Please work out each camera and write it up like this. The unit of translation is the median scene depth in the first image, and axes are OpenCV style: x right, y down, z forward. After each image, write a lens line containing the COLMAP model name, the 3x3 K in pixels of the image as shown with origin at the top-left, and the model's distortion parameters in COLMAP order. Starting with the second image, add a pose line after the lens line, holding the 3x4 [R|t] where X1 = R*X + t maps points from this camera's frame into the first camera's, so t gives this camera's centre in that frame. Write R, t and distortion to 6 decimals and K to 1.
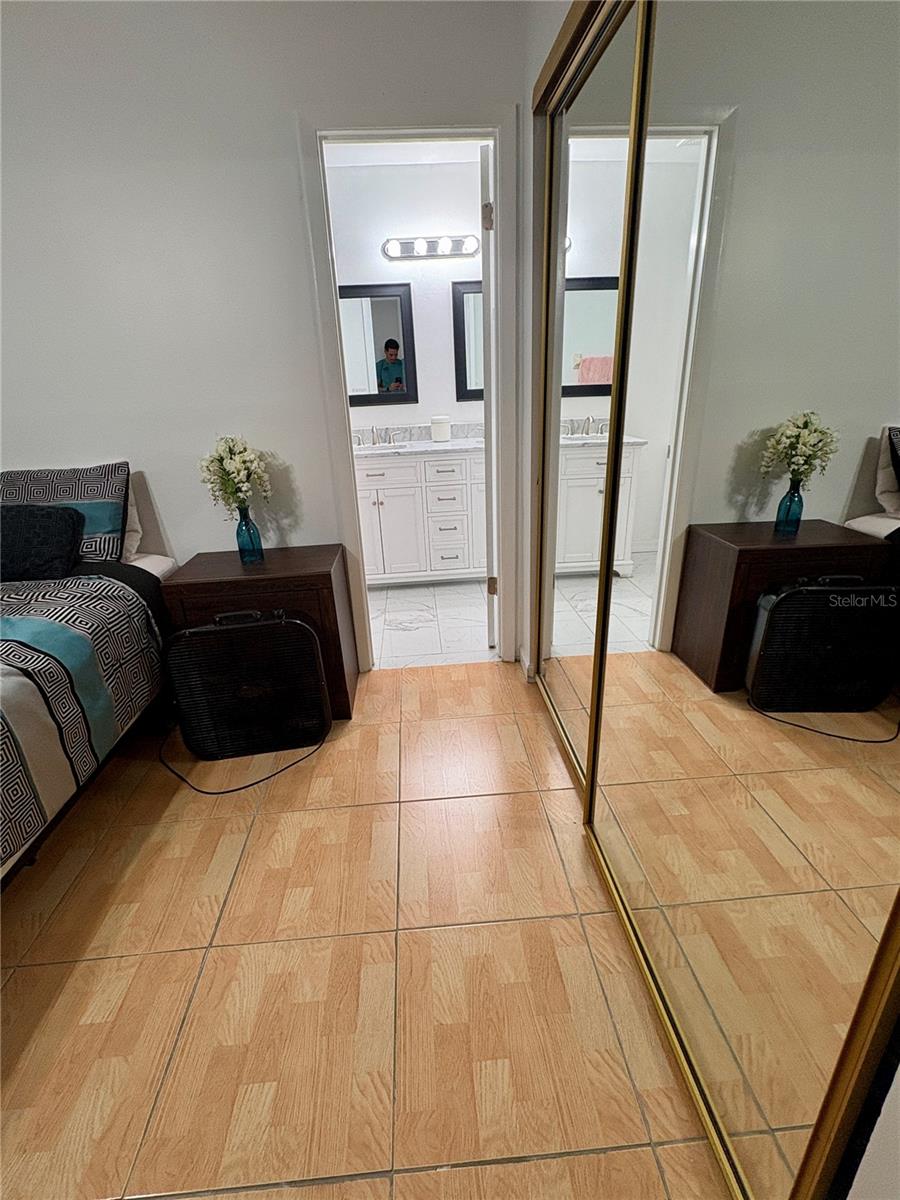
lens RADIAL K [[558.5, 0, 445.9], [0, 558.5, 601.7], [0, 0, 1]] dist [-0.002473, 0.002418]
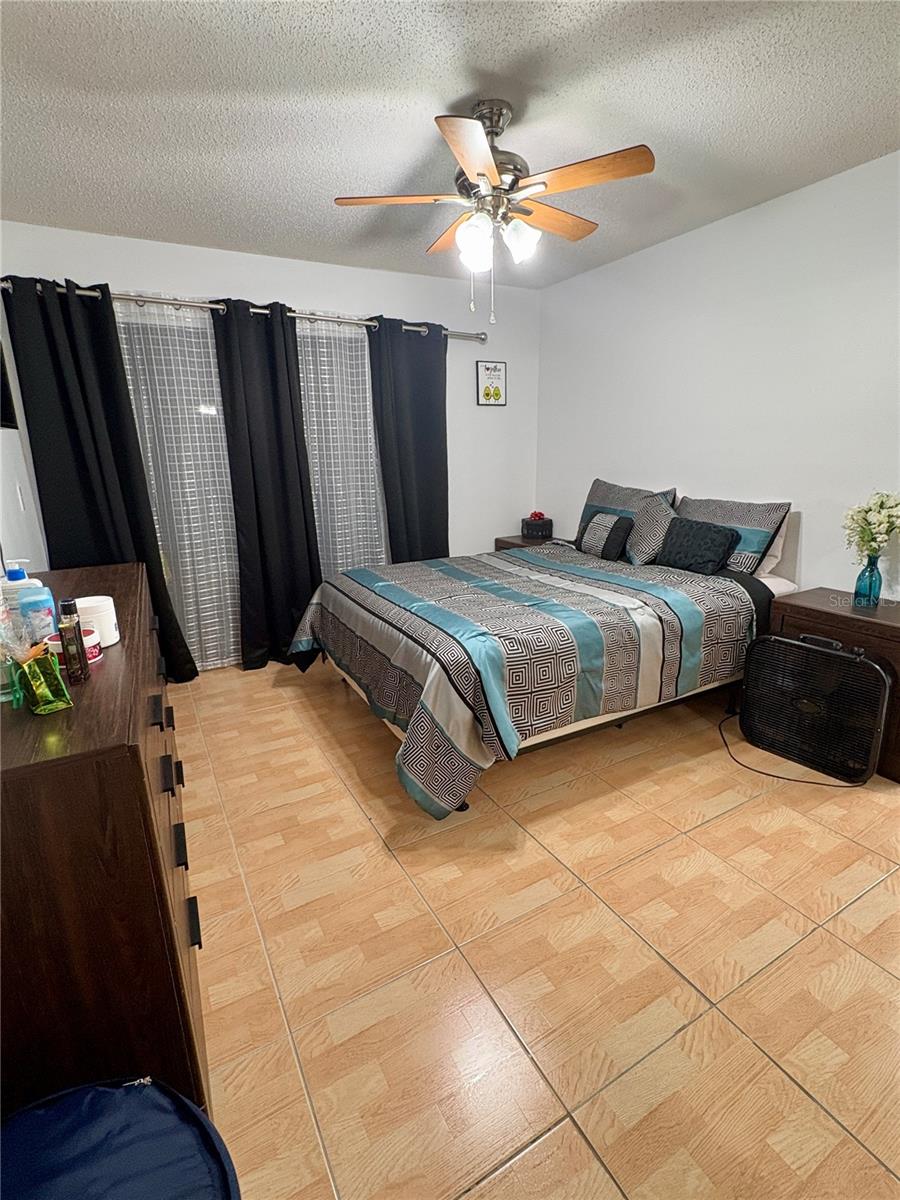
lens RADIAL K [[558.5, 0, 450.2], [0, 558.5, 588.9], [0, 0, 1]] dist [-0.002473, 0.002418]
pose [[0.428530, 0.257725, -0.865991, 0.272132], [-0.331746, 0.936393, 0.114515, 0.046432], [0.840421, 0.238216, 0.486771, -0.238037]]
